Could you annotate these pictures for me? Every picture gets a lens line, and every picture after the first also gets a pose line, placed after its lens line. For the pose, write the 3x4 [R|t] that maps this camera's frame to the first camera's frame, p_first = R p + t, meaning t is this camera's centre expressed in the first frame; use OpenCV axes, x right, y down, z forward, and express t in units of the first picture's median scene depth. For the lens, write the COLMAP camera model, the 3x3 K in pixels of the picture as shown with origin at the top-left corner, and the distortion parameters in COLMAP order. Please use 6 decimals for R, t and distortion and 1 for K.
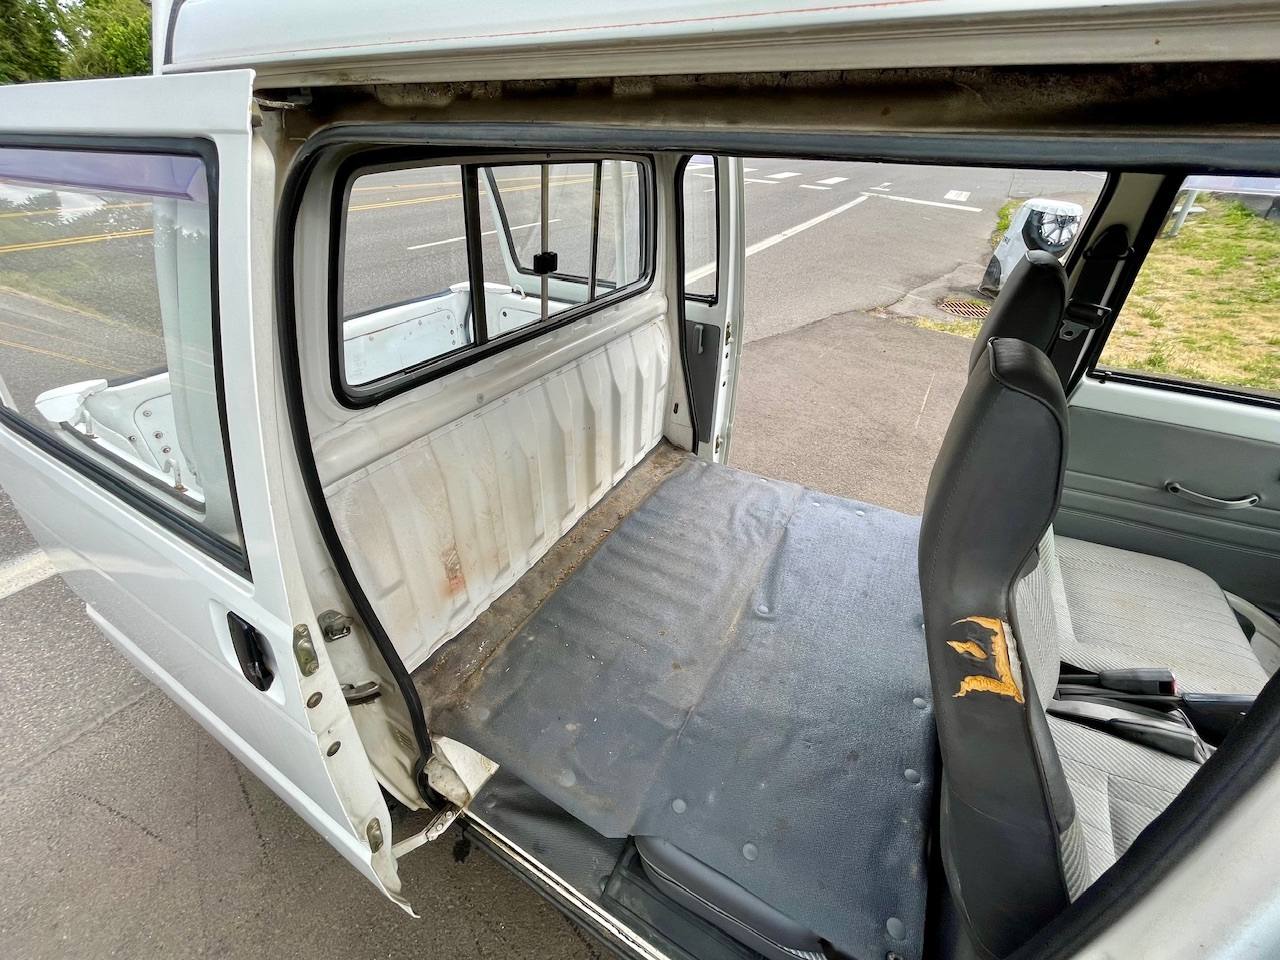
lens RADIAL K [[517.4, 0, 630.5], [0, 517.4, 479.0], [0, 0, 1]] dist [-0.000088, -0.000770]
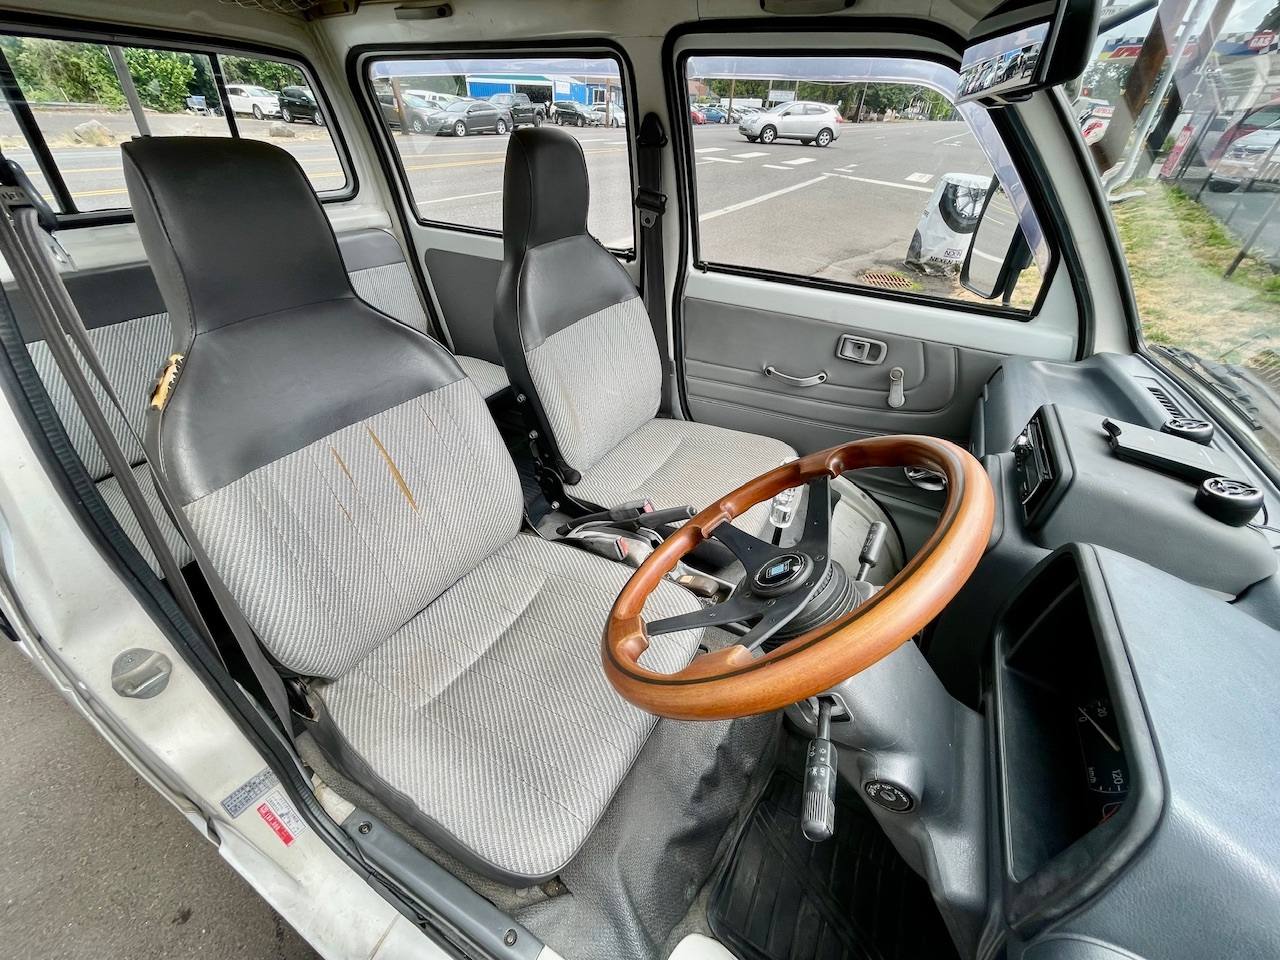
lens RADIAL K [[517.4, 0, 638.9], [0, 517.4, 480.7], [0, 0, 1]] dist [-0.000088, -0.000770]
pose [[0.999671, -0.000001, 0.025646, 0.456766], [-0.000629, 0.999698, 0.024567, 0.141234], [-0.025638, -0.024575, 0.999369, -0.069896]]
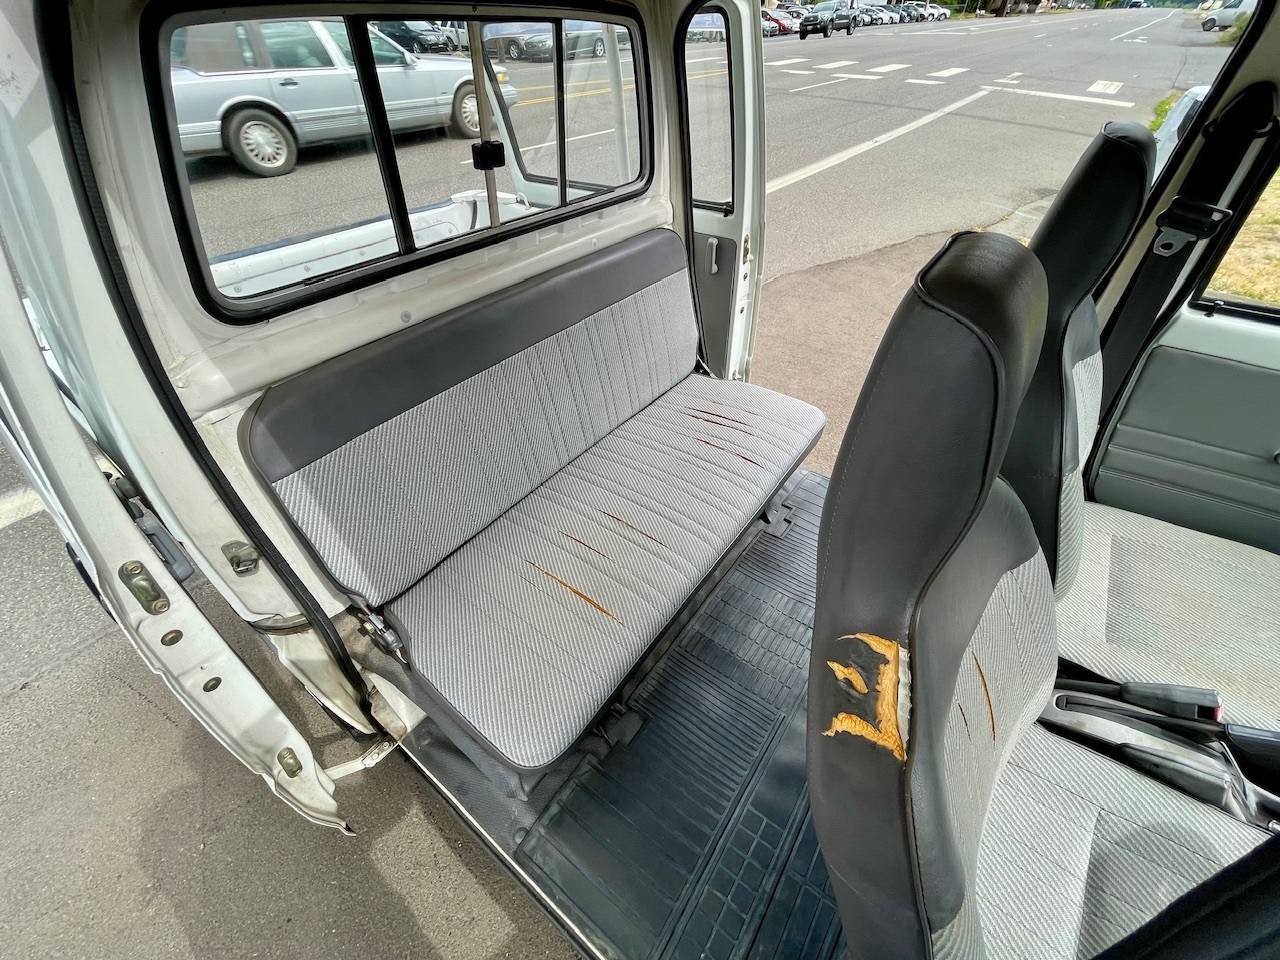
lens RADIAL K [[517.4, 0, 630.6], [0, 517.4, 478.6], [0, 0, 1]] dist [-0.000088, -0.000770]
pose [[0.990926, 0.059018, -0.120761, 0.109576], [-0.043116, 0.990536, 0.130303, -0.007187], [0.127309, -0.123914, 0.984092, 0.071896]]
